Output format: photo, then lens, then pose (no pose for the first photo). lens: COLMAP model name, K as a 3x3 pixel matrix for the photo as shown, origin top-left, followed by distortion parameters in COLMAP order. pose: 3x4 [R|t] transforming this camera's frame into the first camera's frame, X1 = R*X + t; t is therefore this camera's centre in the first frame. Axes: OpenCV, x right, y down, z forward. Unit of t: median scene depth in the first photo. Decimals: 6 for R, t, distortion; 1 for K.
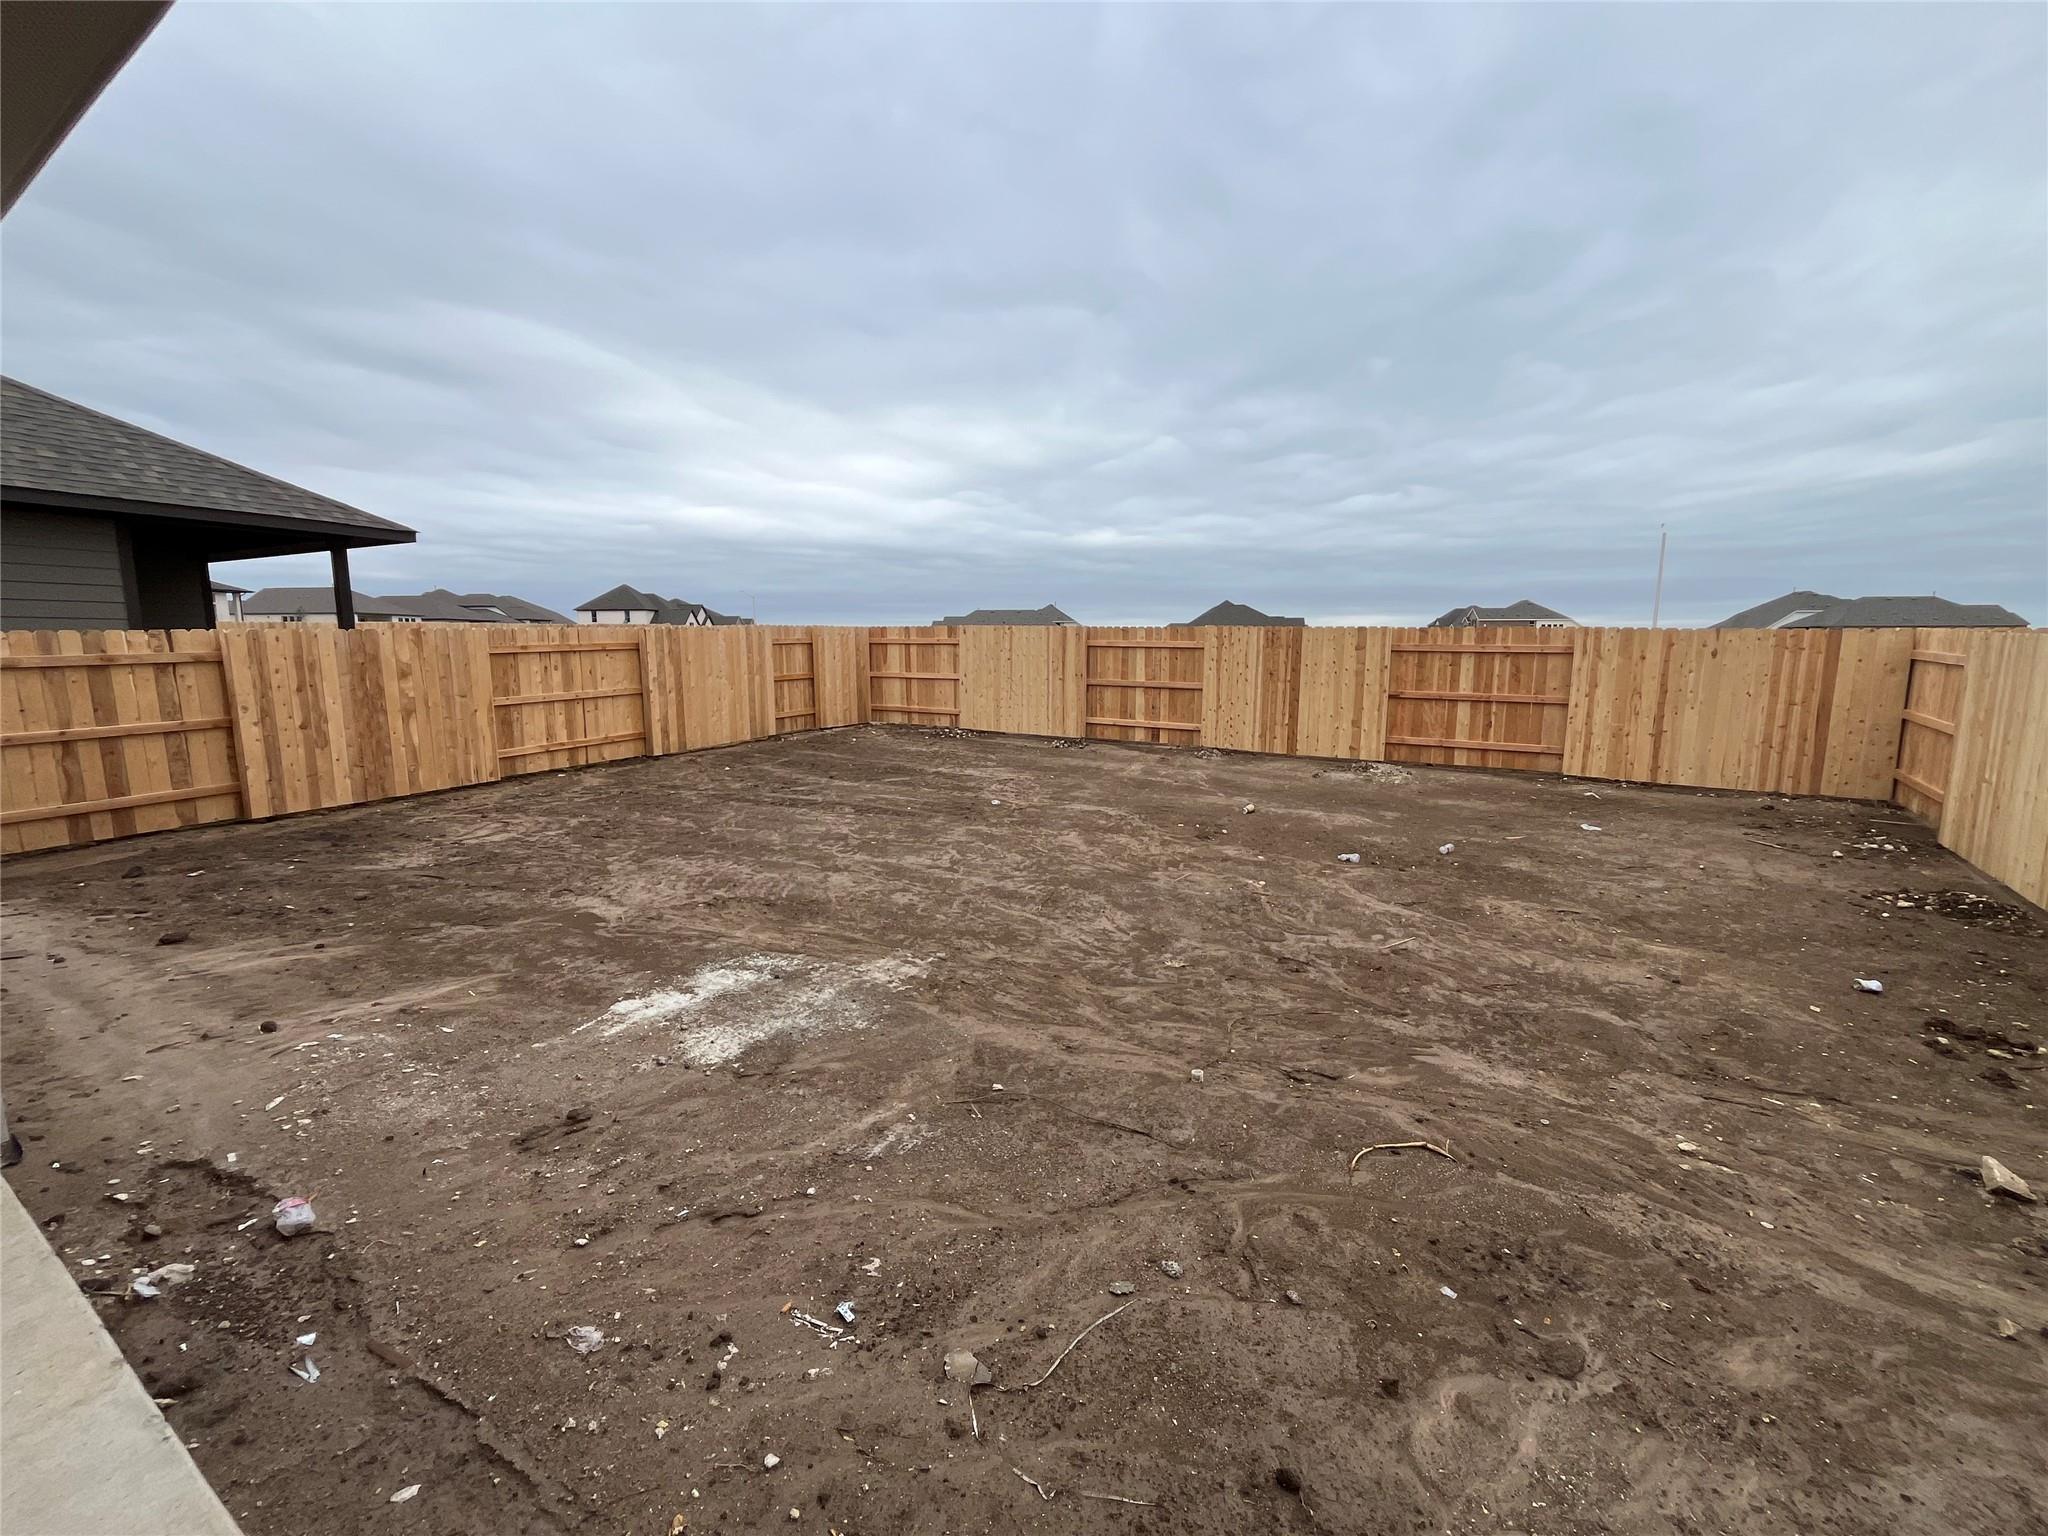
lens RADIAL K [[836.2, 0, 1019.8], [0, 836.2, 769.4], [0, 0, 1]] dist [-0.002944, -0.000554]
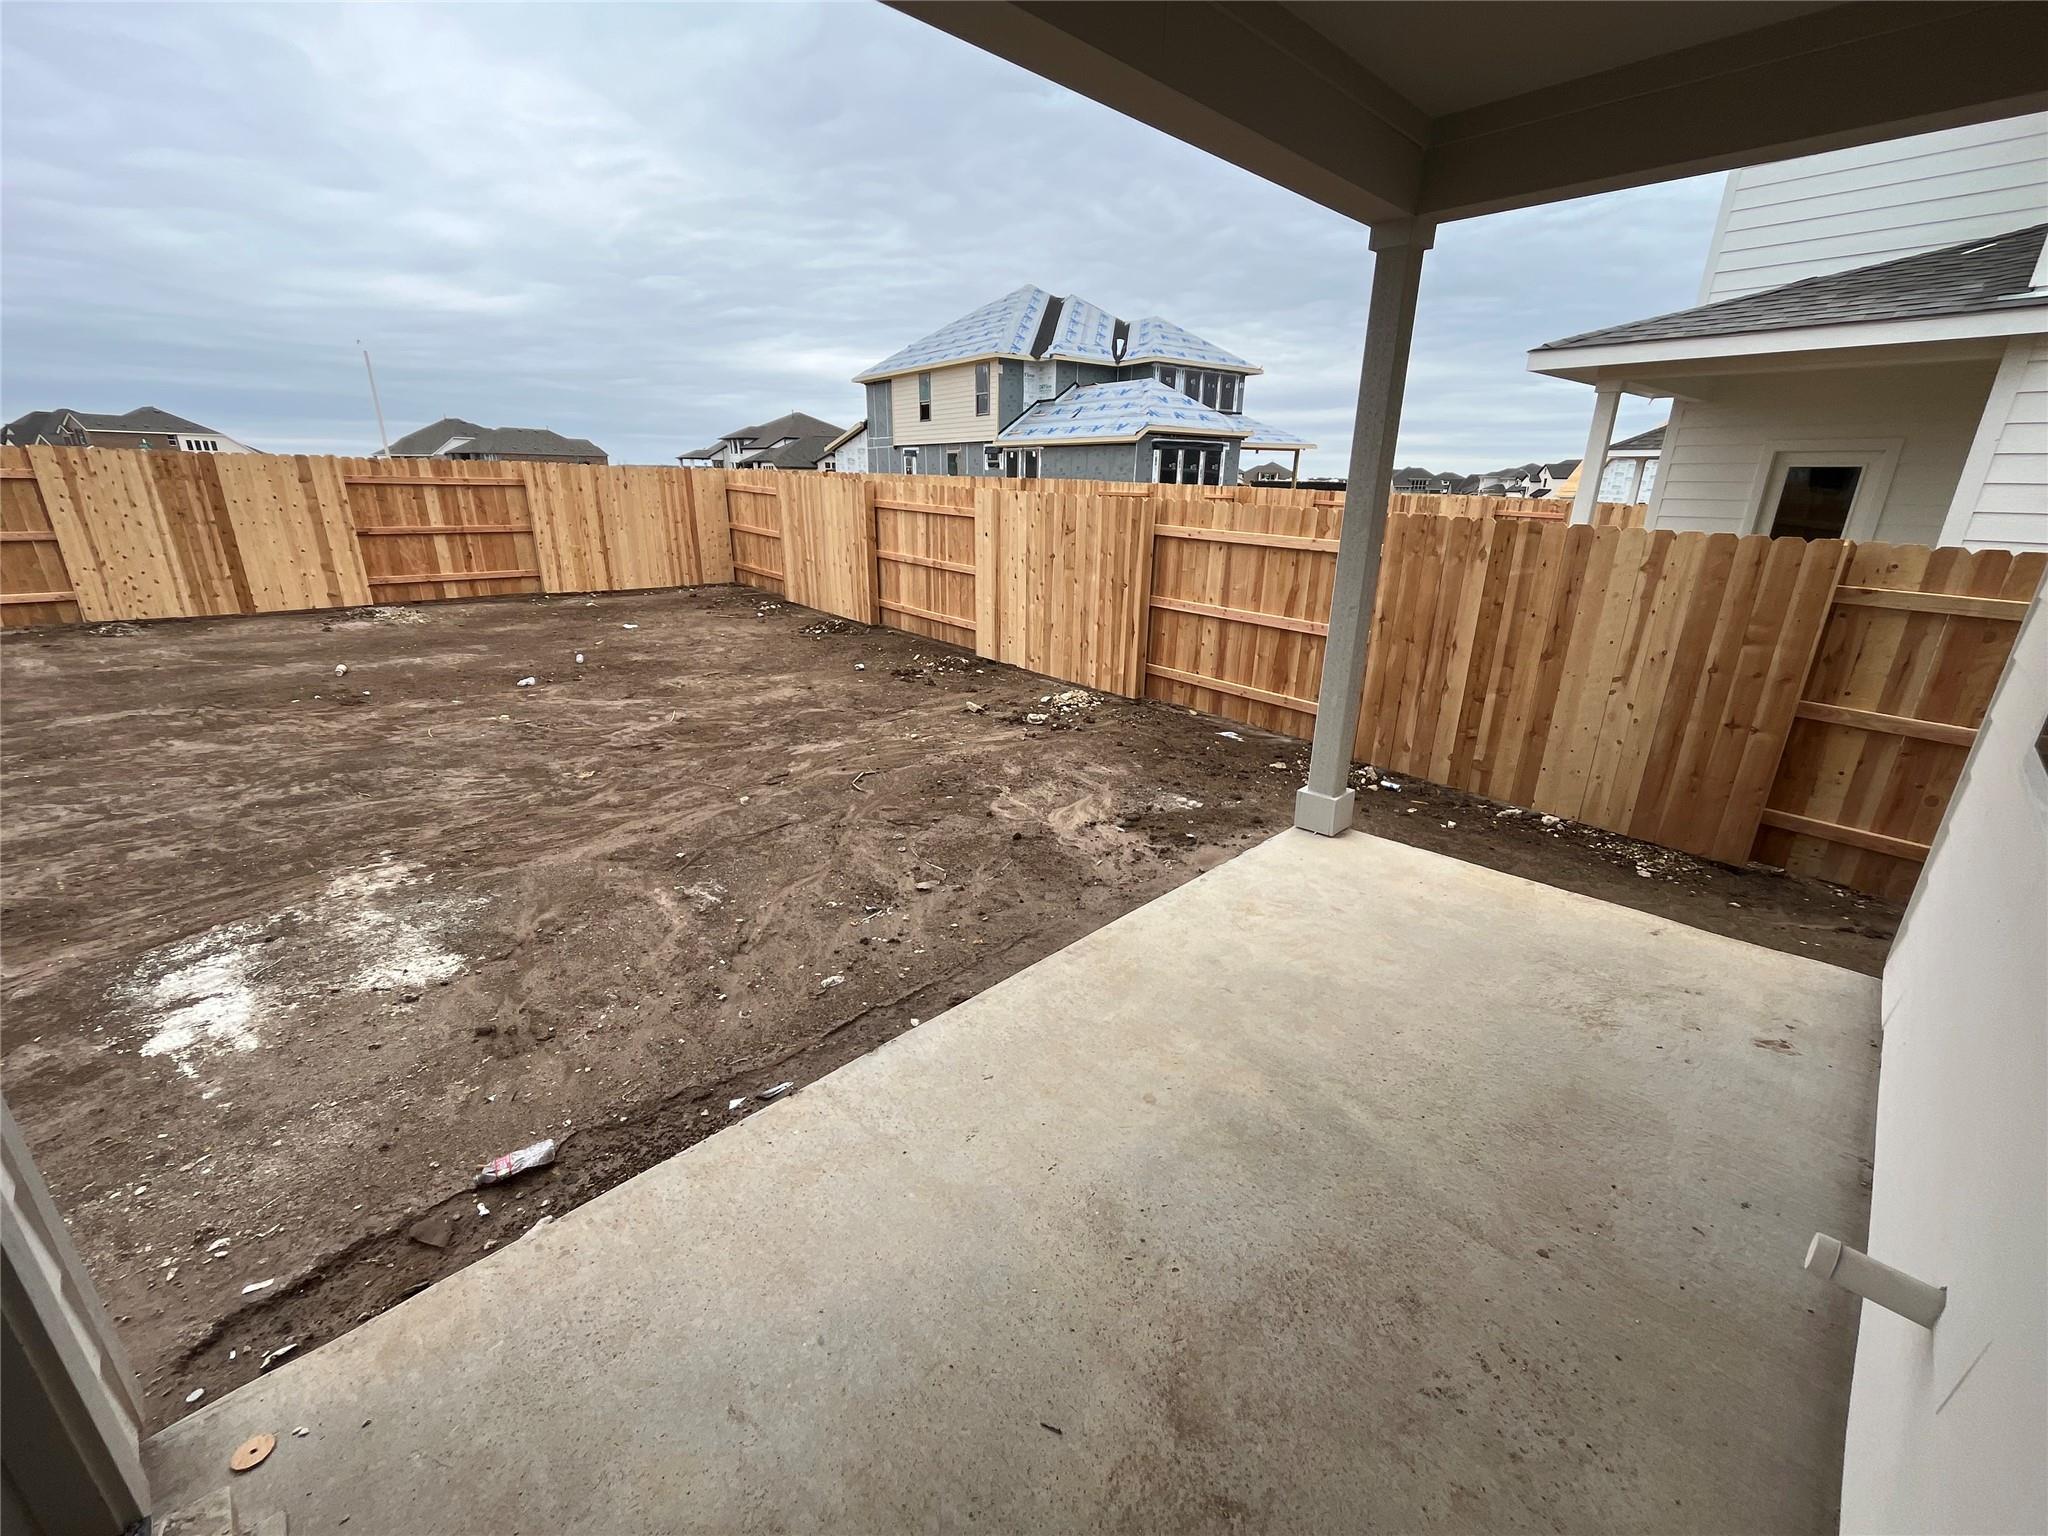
lens RADIAL K [[836.2, 0, 1019.8], [0, 836.2, 769.4], [0, 0, 1]] dist [-0.002944, -0.000554]
pose [[0.245333, -0.315210, 0.916763, -0.578152], [0.127007, 0.947963, 0.291950, -0.029700], [-0.961083, 0.044810, 0.272601, 0.080064]]
